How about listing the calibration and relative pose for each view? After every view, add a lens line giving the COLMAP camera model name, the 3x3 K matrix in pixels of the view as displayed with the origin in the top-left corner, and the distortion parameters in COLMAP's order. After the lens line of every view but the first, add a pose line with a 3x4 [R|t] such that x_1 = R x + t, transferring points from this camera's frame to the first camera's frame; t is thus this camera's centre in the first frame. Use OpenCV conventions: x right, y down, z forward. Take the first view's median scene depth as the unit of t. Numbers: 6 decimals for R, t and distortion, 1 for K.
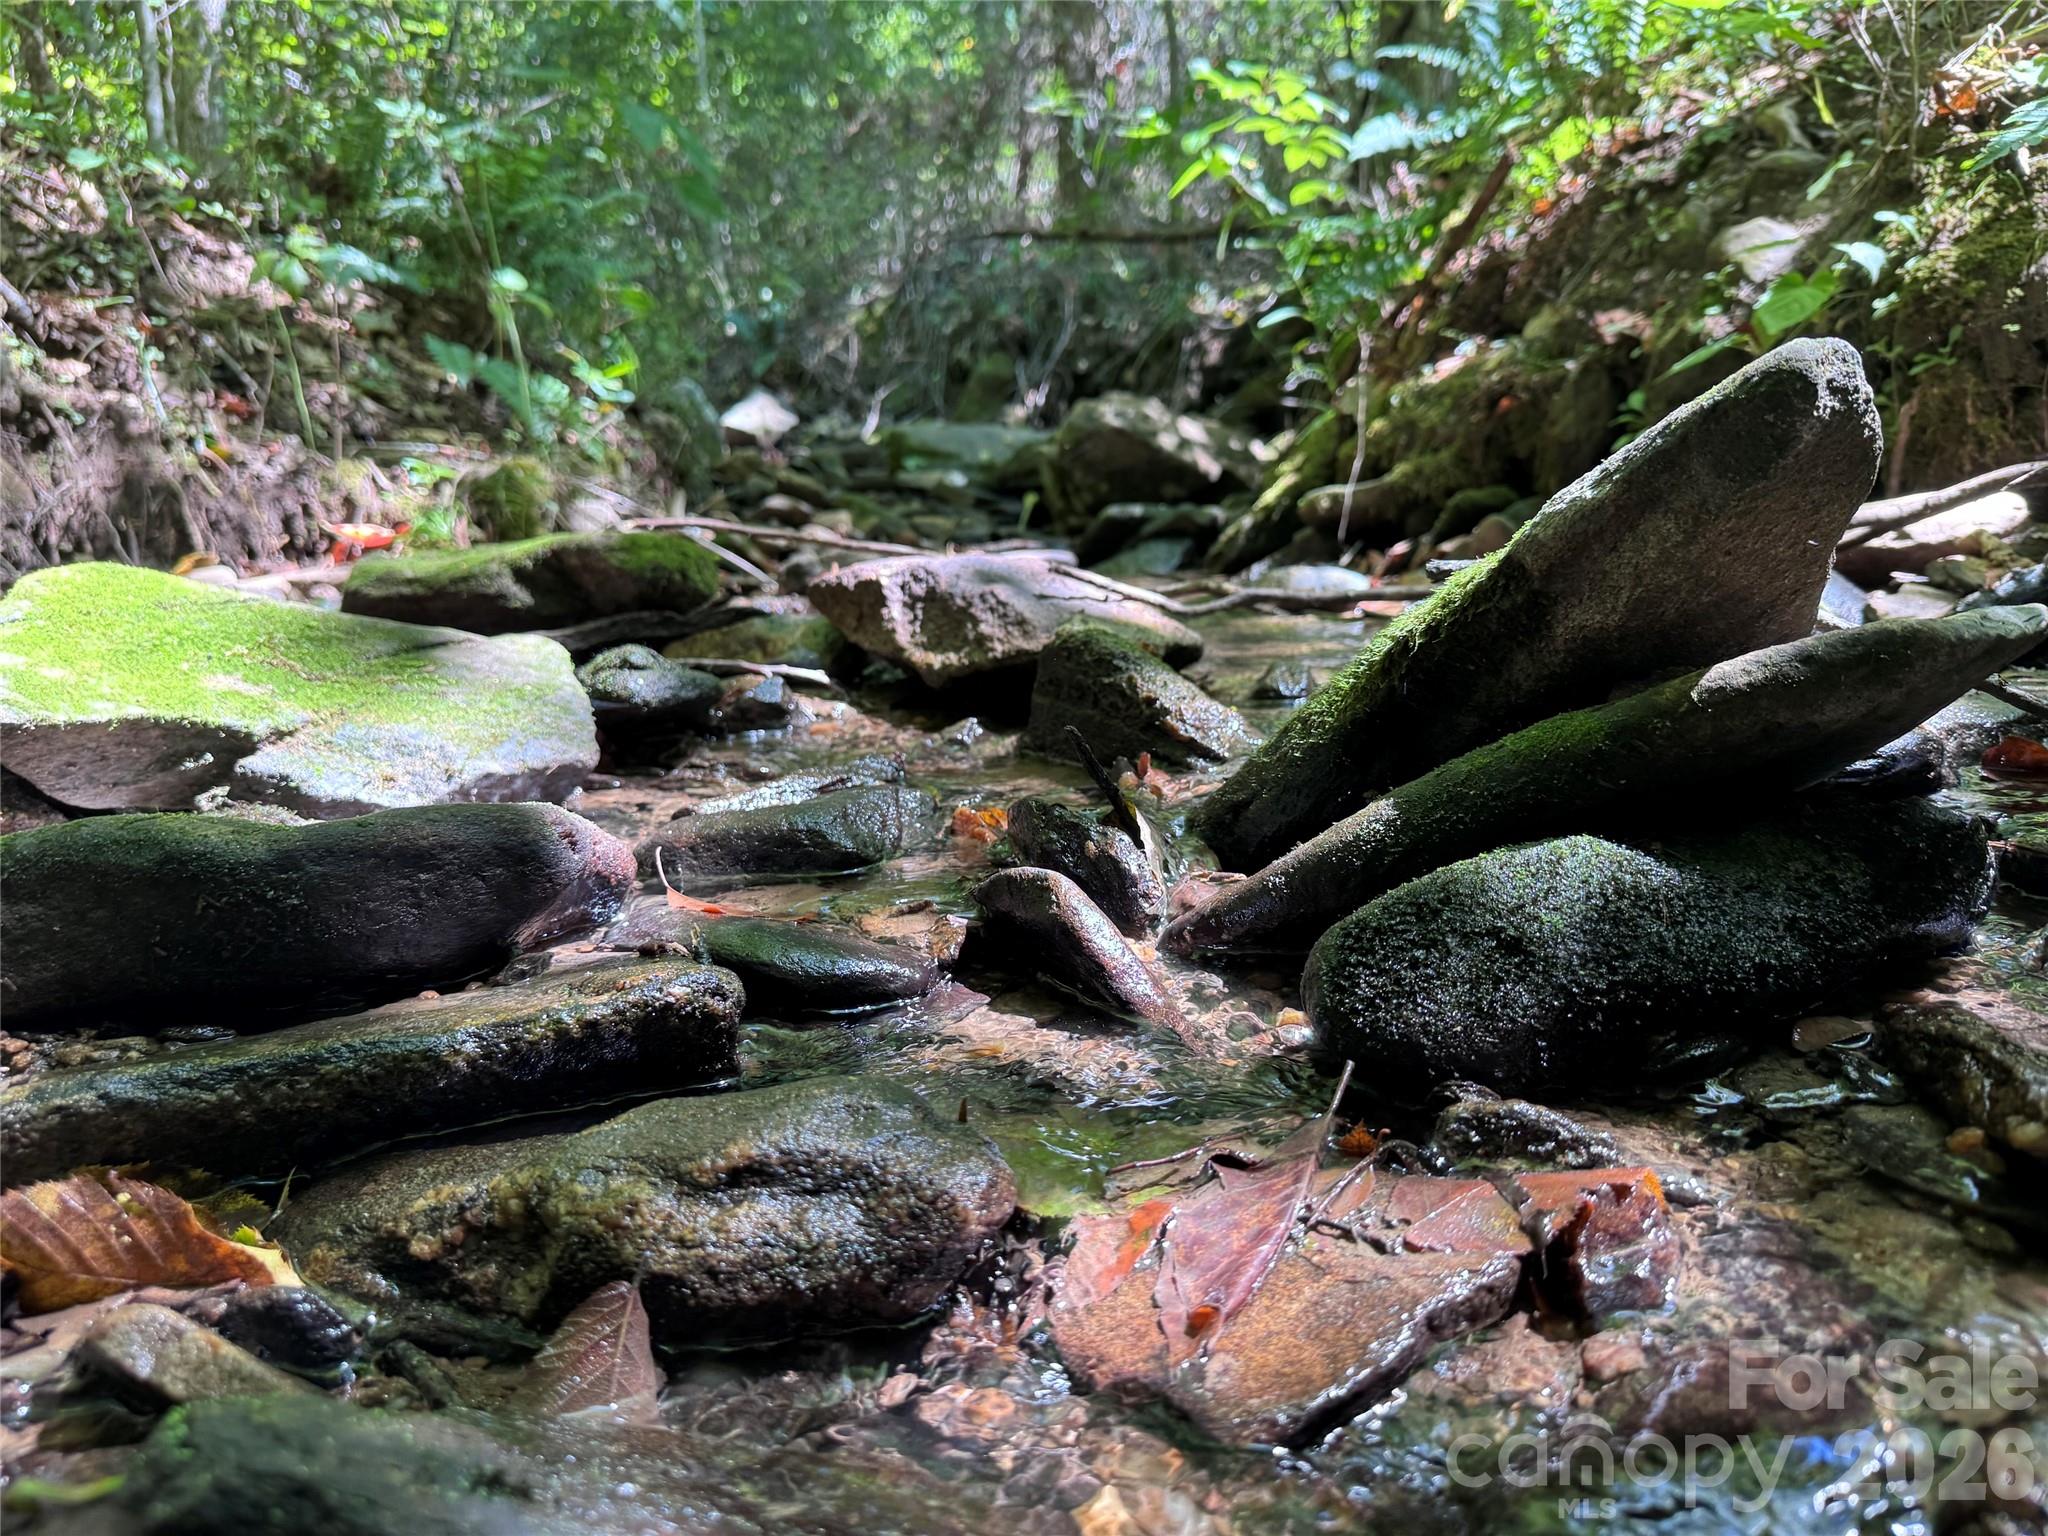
lens RADIAL K [[1488.3, 0, 1016.5], [0, 1488.3, 789.1], [0, 0, 1]] dist [0.020197, -0.039268]
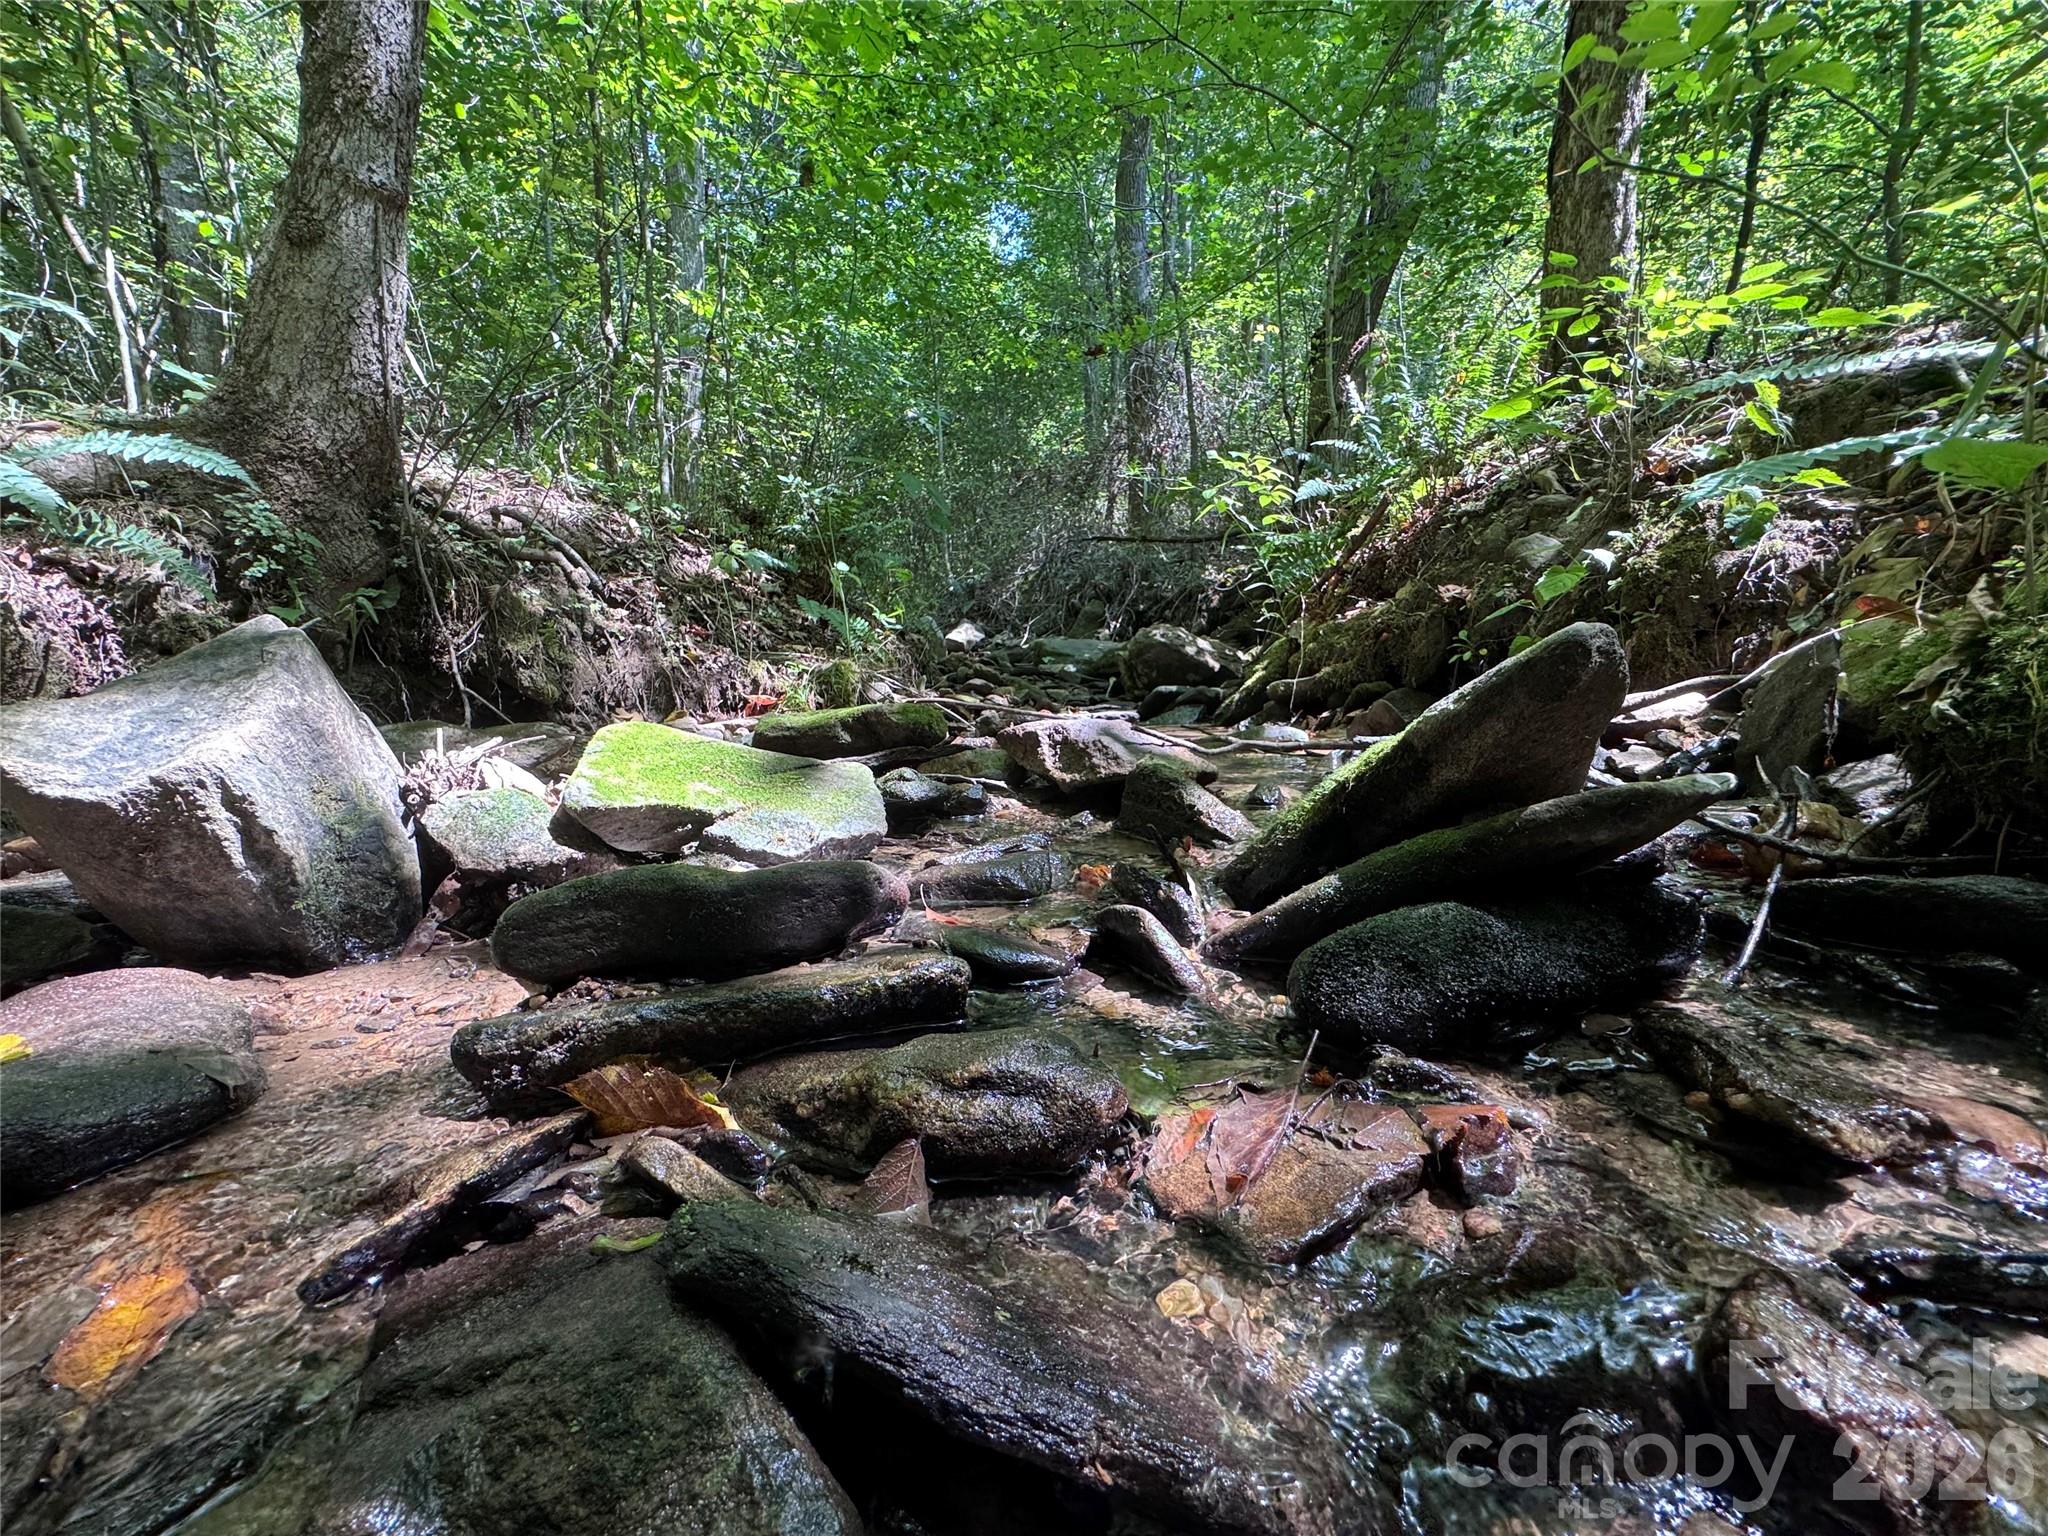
lens RADIAL K [[824.6, 0, 1020.5], [0, 824.6, 776.6], [0, 0, 1]] dist [-0.002065, 0.000244]
pose [[0.995276, 0.021255, -0.094732, -0.014504], [-0.027976, 0.997141, -0.070200, -0.014235], [0.092969, 0.072519, 0.993025, -0.006193]]
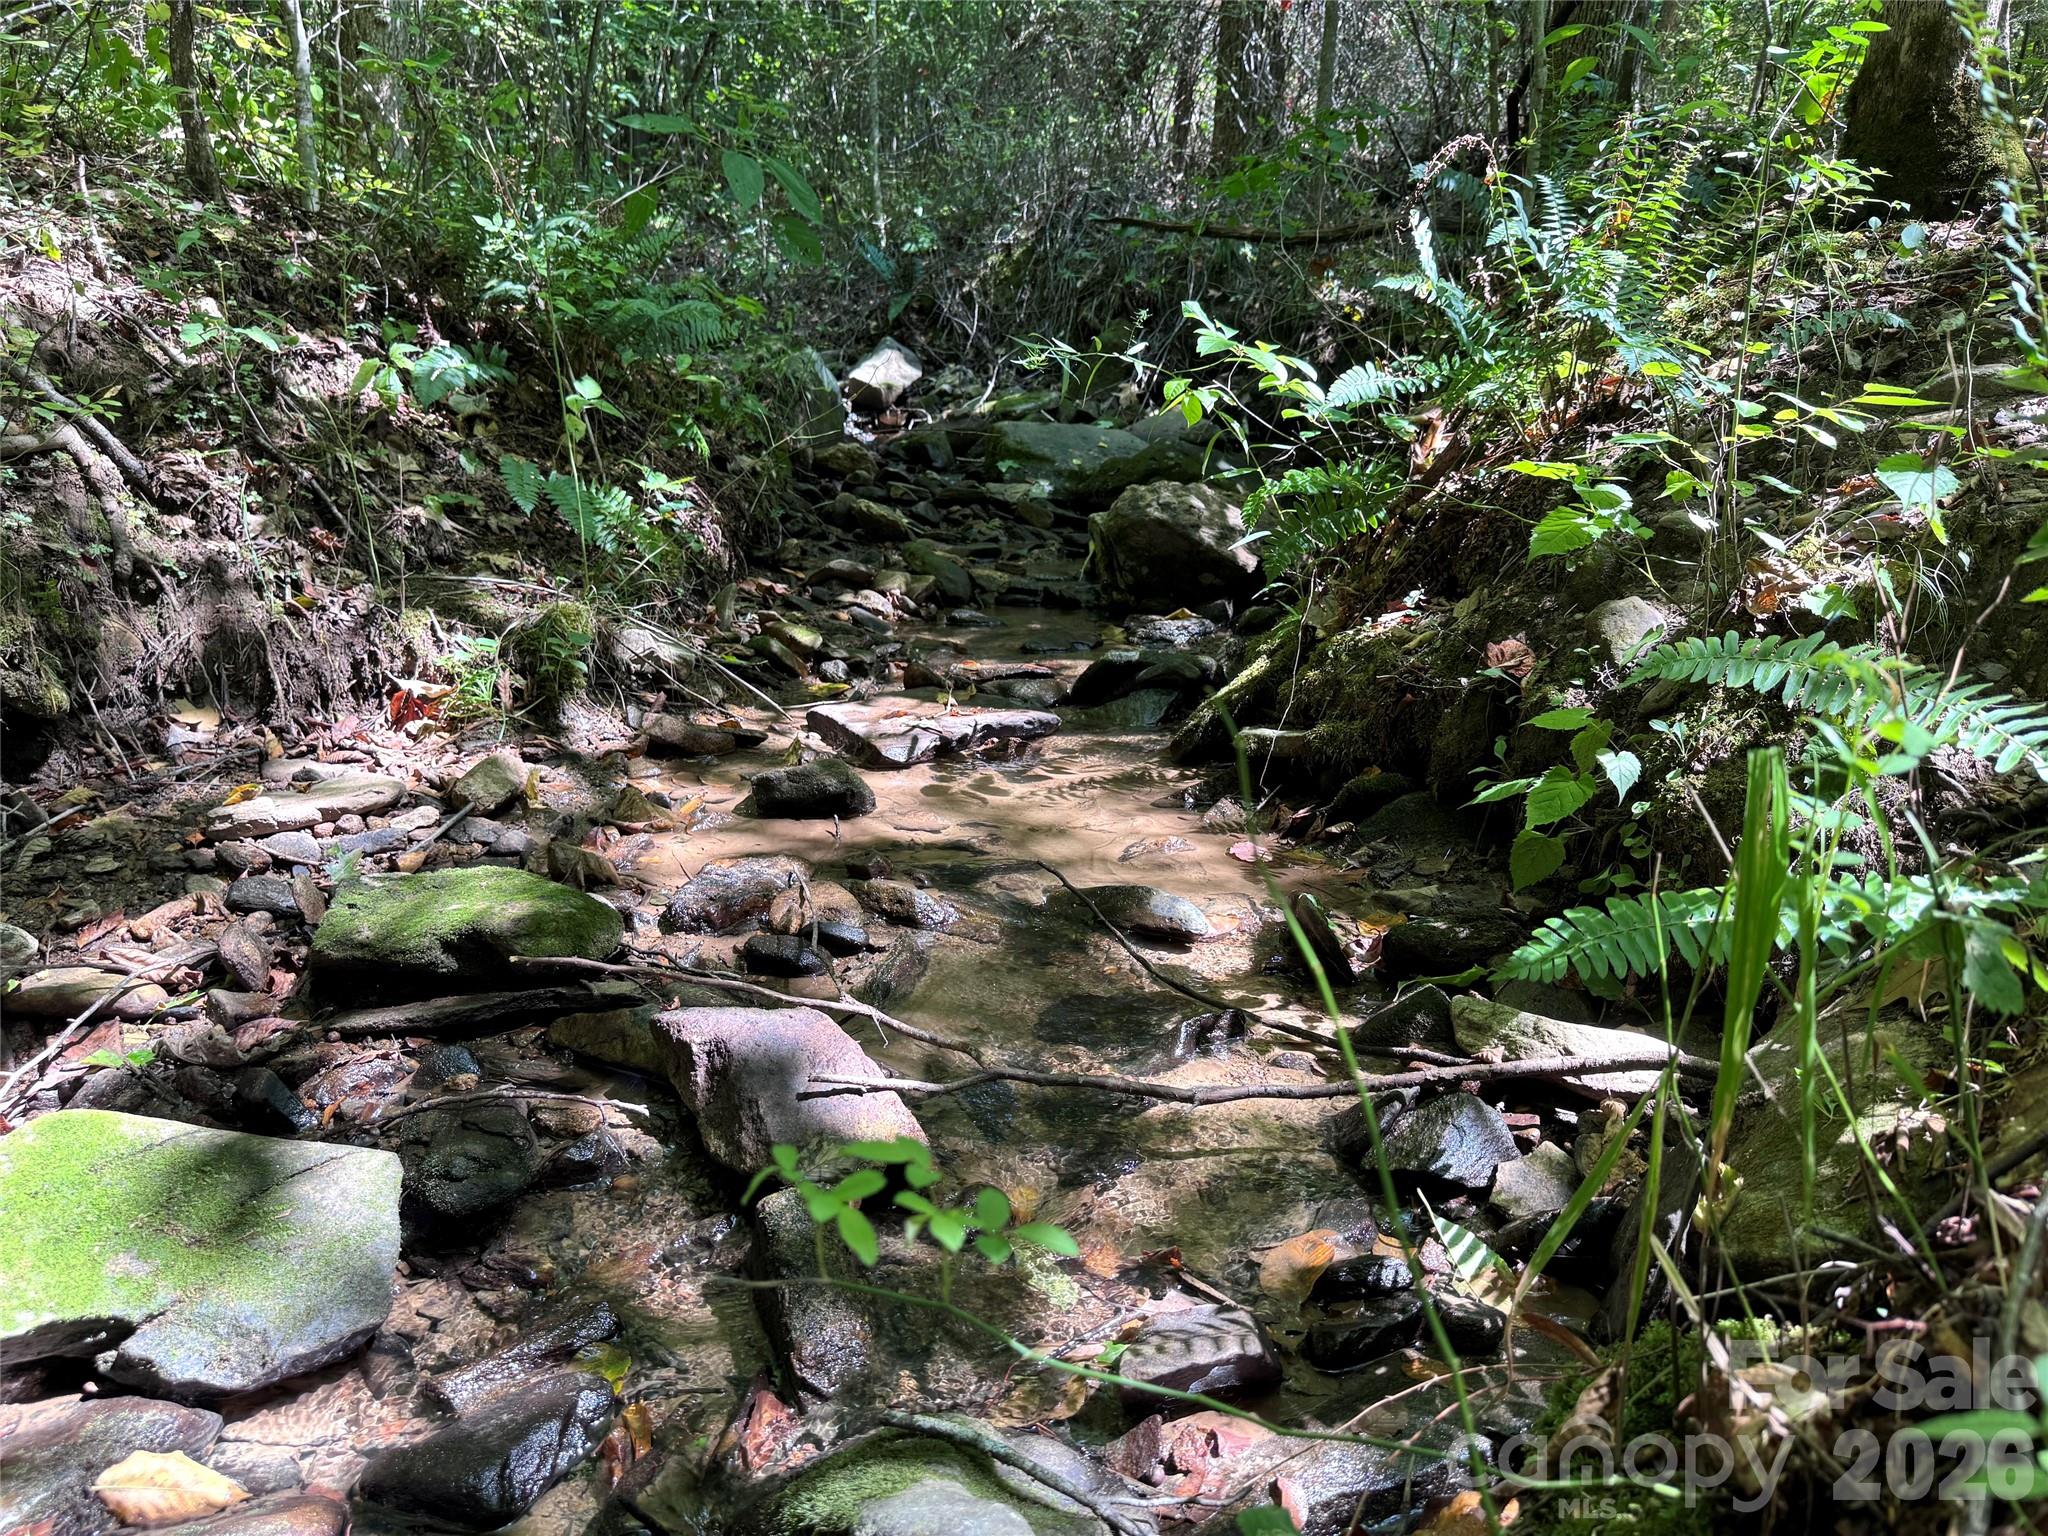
lens RADIAL K [[1488.3, 0, 1039.4], [0, 1488.3, 757.7], [0, 0, 1]] dist [0.020197, -0.039268]
pose [[0.991060, 0.091396, -0.097199, 0.273756], [-0.080544, 0.990636, 0.110242, -0.505255], [0.106364, -0.101427, 0.989141, -0.159324]]
